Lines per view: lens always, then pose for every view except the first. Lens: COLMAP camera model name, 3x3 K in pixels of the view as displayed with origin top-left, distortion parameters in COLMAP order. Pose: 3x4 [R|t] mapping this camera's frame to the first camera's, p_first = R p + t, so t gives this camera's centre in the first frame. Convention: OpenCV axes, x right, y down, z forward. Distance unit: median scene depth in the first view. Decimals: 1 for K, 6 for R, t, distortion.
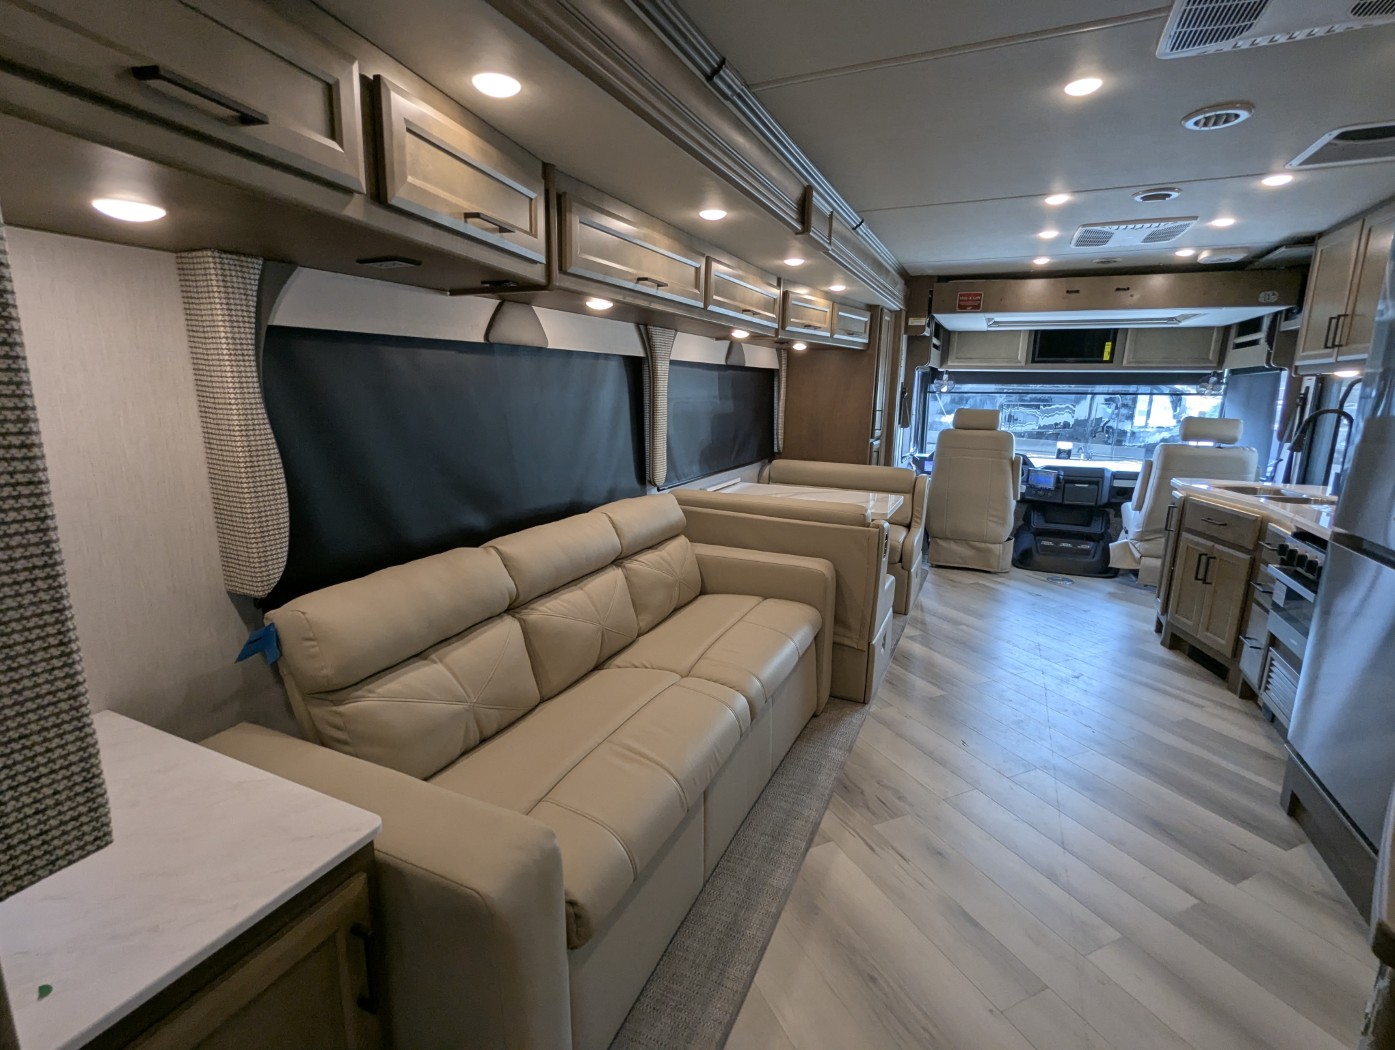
lens RADIAL K [[662.6, 0, 696.3], [0, 662.6, 525.3], [0, 0, 1]] dist [-0.003828, 0.002486]
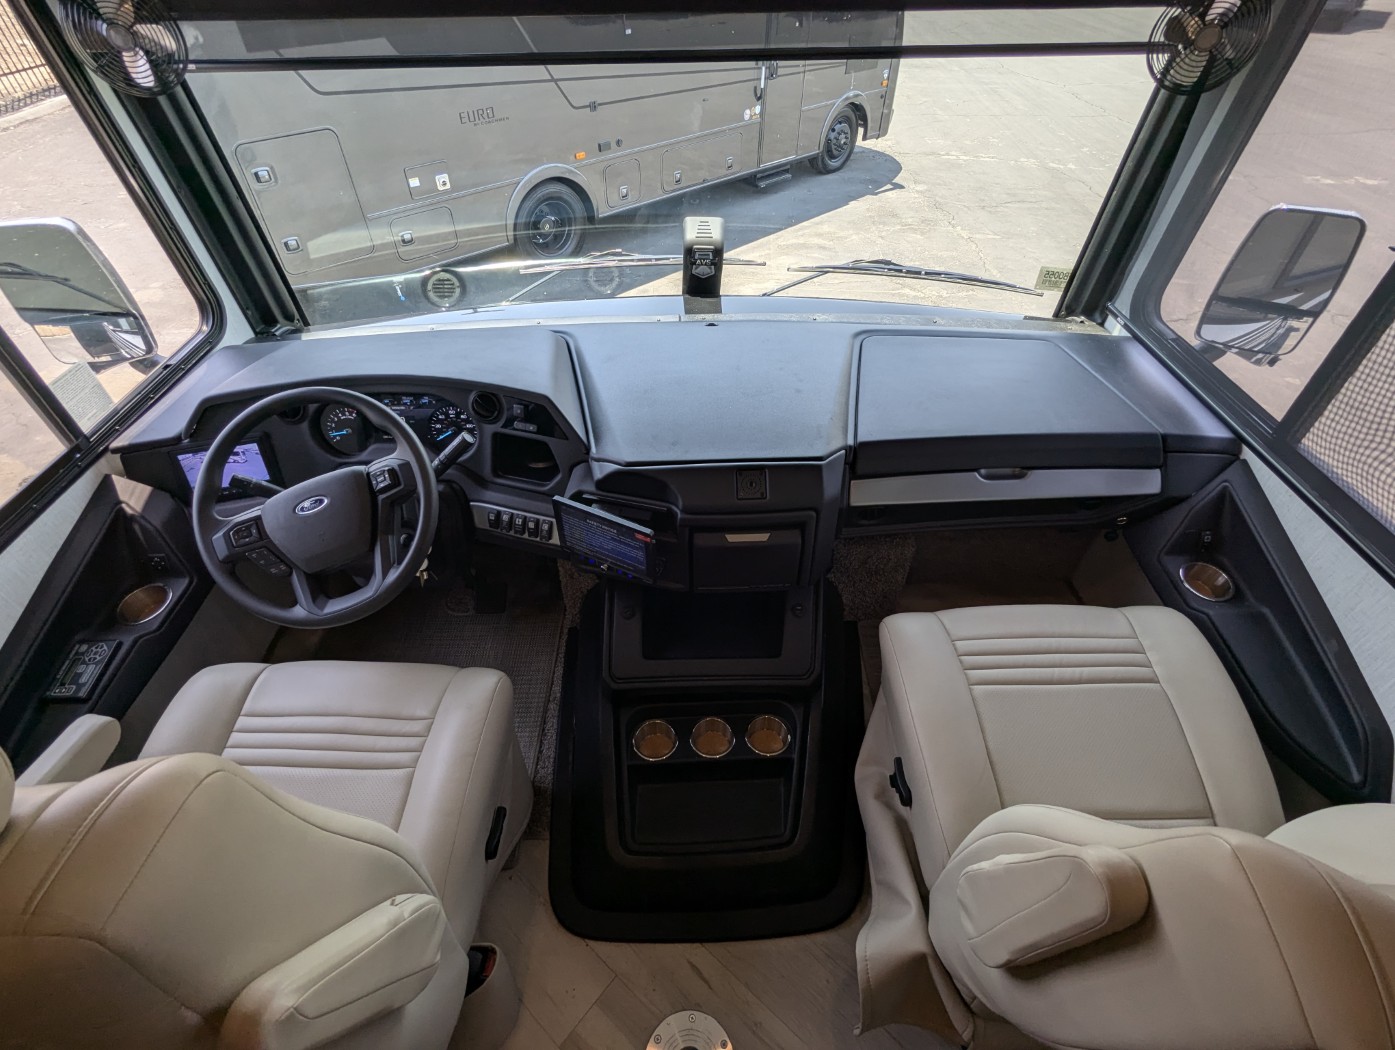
lens RADIAL K [[662.6, 0, 696.3], [0, 662.6, 525.3], [0, 0, 1]] dist [-0.003828, 0.002486]
pose [[0.902236, -0.308505, 0.301322, 0.640220], [0.103366, 0.833070, 0.543425, -0.275111], [-0.418671, -0.459151, 0.783515, 1.061340]]
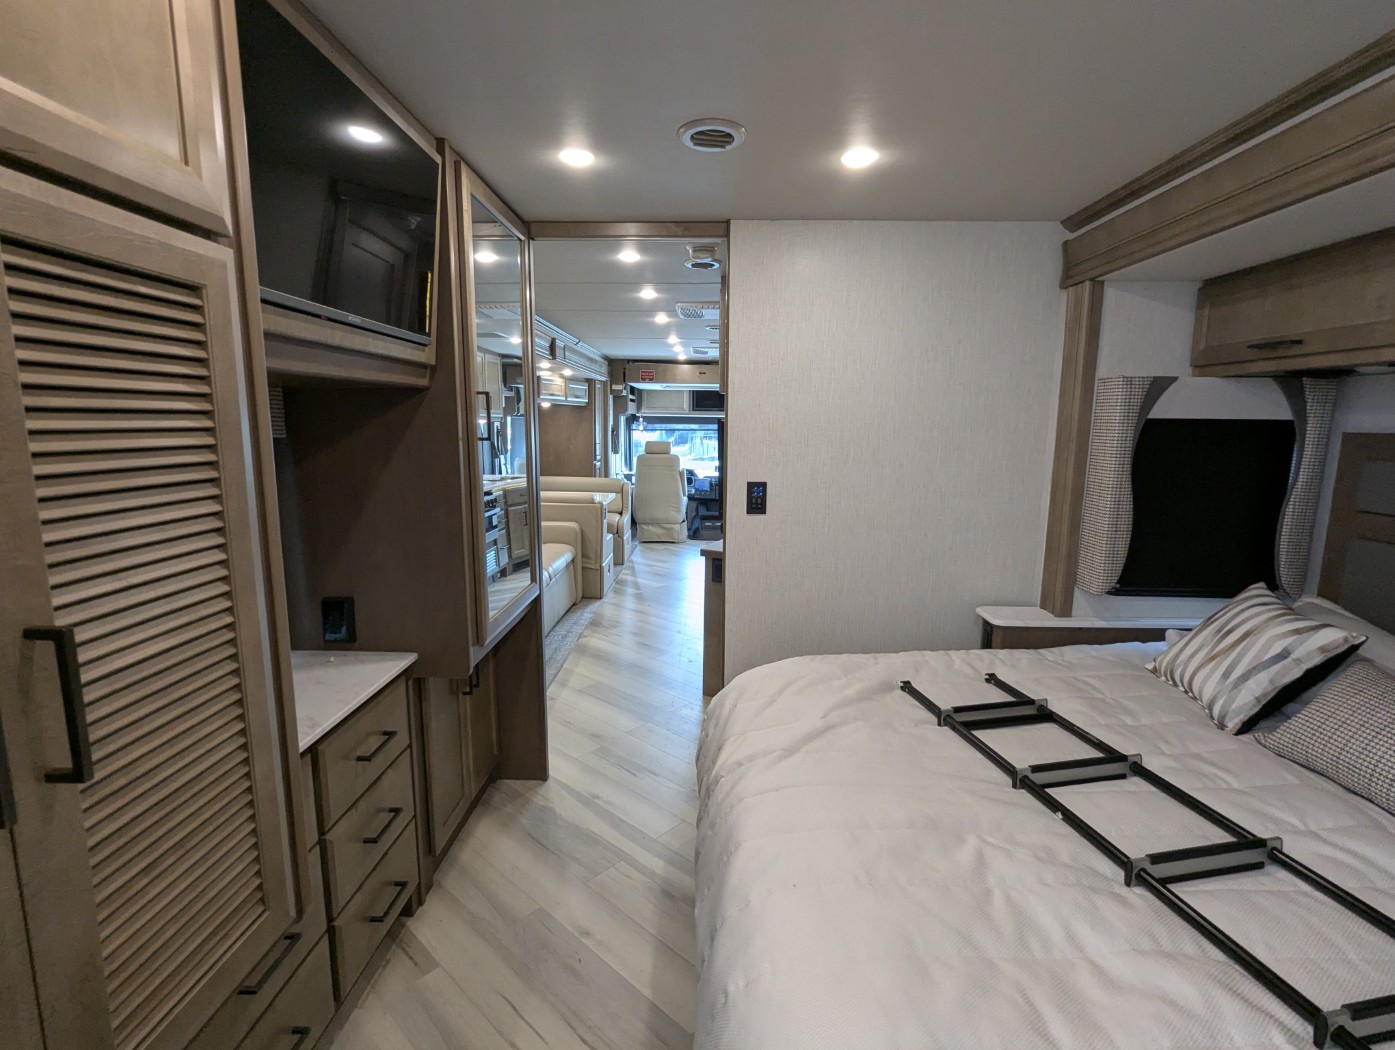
lens RADIAL K [[662.6, 0, 696.3], [0, 662.6, 525.3], [0, 0, 1]] dist [-0.003828, 0.002486]
pose [[0.919660, -0.063233, 0.387591, -0.149965], [0.081018, 0.996270, -0.029700, 0.098792], [-0.384267, 0.058715, 0.921353, -0.600352]]
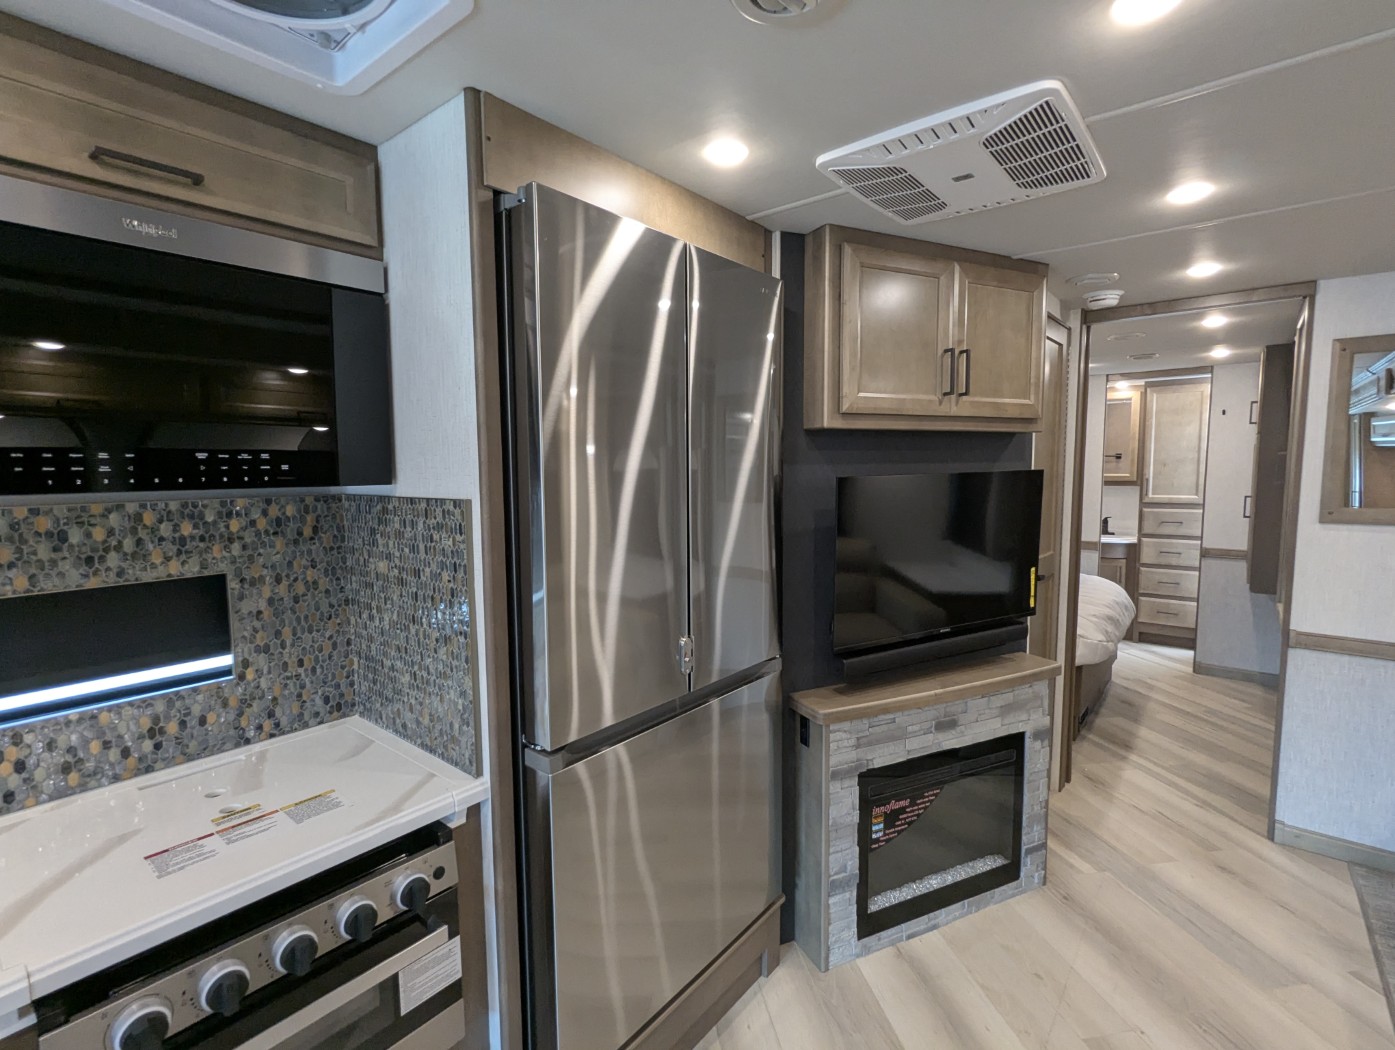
lens RADIAL K [[662.6, 0, 696.3], [0, 662.6, 525.3], [0, 0, 1]] dist [-0.003828, 0.002486]
pose [[-0.967858, -0.026071, 0.250142, 0.339359], [0.048457, 0.956644, 0.287199, -0.182396], [-0.246785, 0.290089, -0.924633, 0.728630]]
